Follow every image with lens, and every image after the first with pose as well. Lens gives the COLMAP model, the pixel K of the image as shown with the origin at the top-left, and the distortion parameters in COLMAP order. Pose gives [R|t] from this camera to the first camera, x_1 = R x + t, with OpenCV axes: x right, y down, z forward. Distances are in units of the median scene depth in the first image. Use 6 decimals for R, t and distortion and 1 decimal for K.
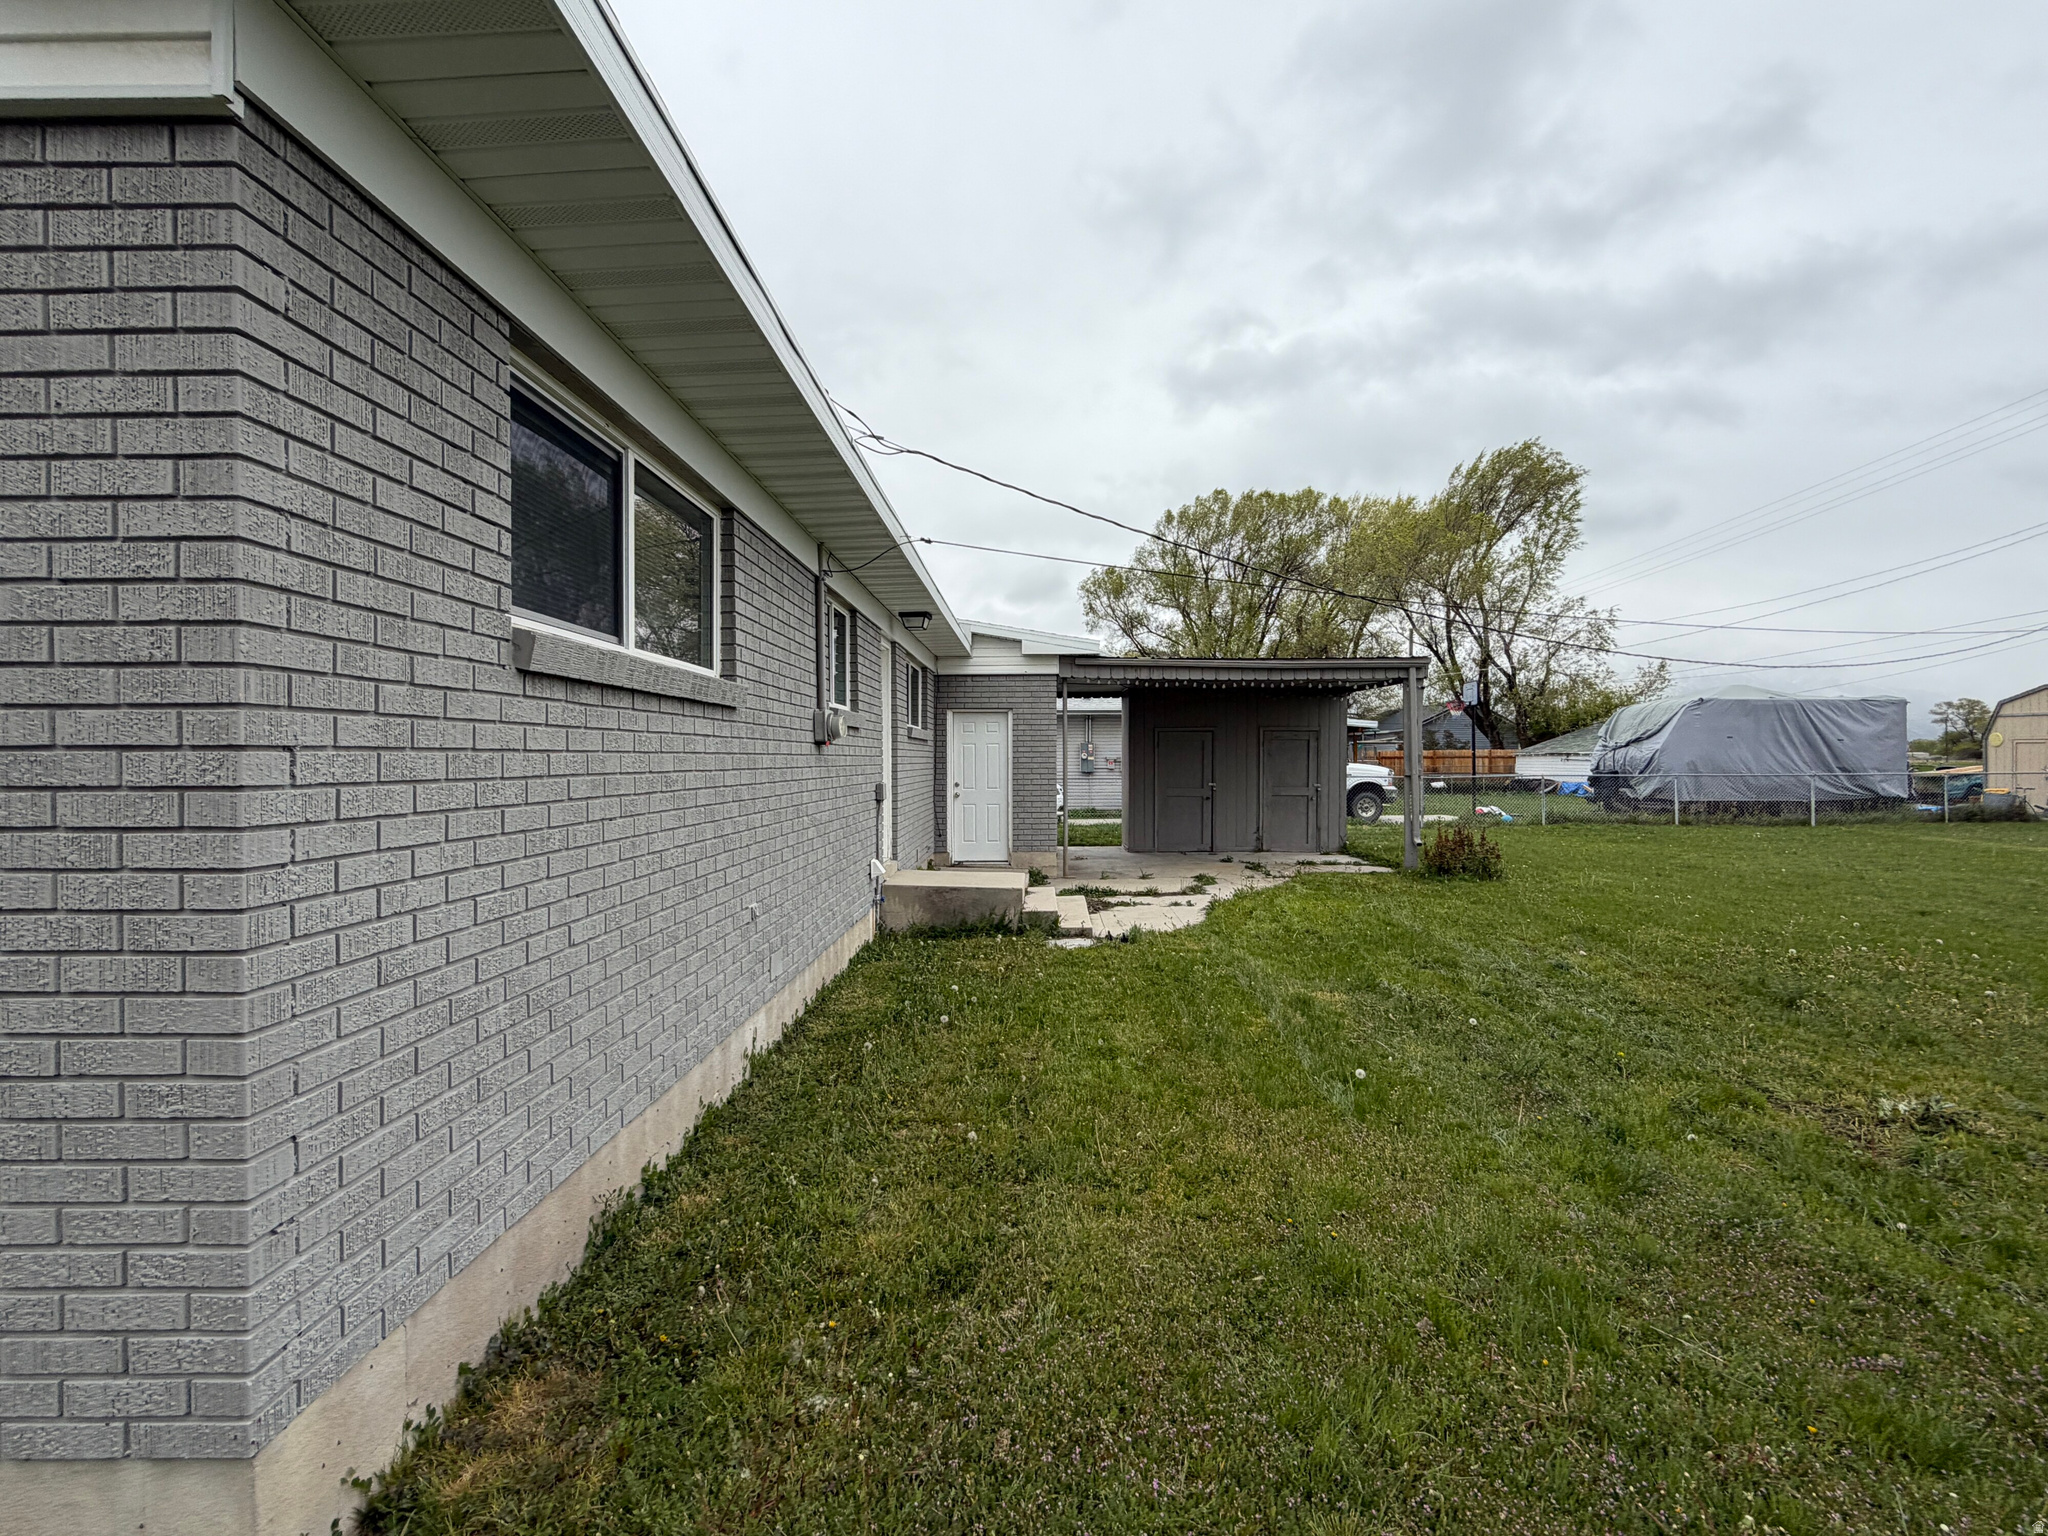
lens RADIAL K [[924.5, 0, 1024.0], [0, 924.5, 768.0], [0, 0, 1]] dist [-0.000259, 0.000042]
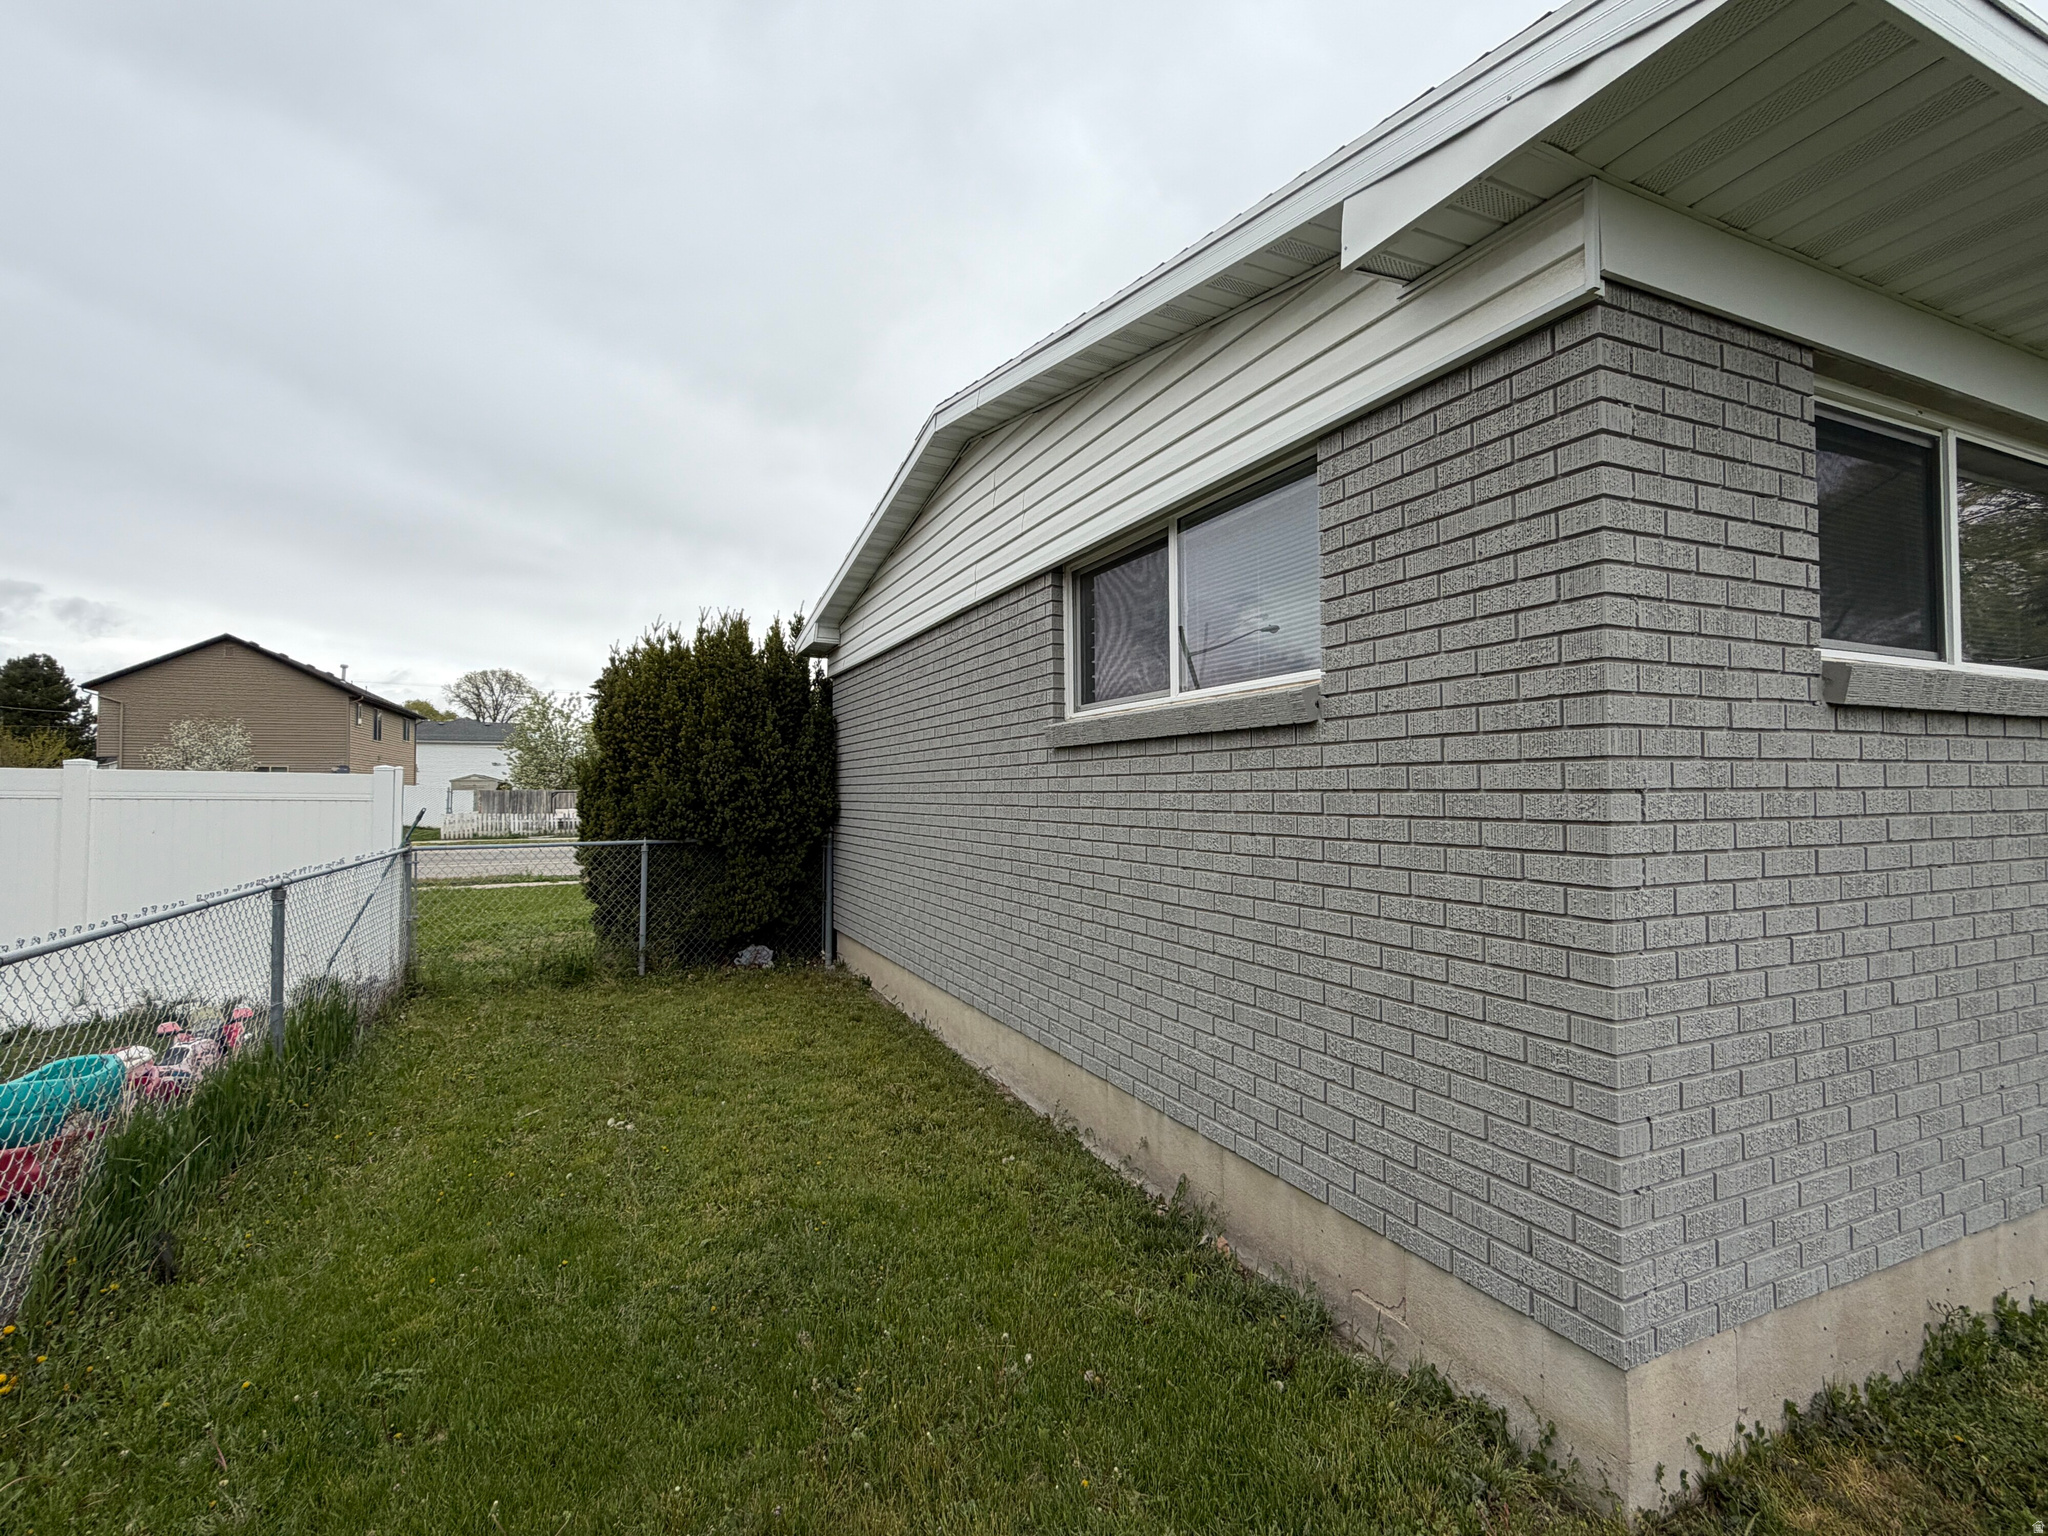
lens RADIAL K [[924.5, 0, 1024.0], [0, 924.5, 768.0], [0, 0, 1]] dist [-0.000259, 0.000042]
pose [[0.417593, -0.022250, -0.908362, -0.033276], [-0.005026, 0.999628, -0.026796, -0.013718], [0.908620, 0.015755, 0.417326, -0.219342]]
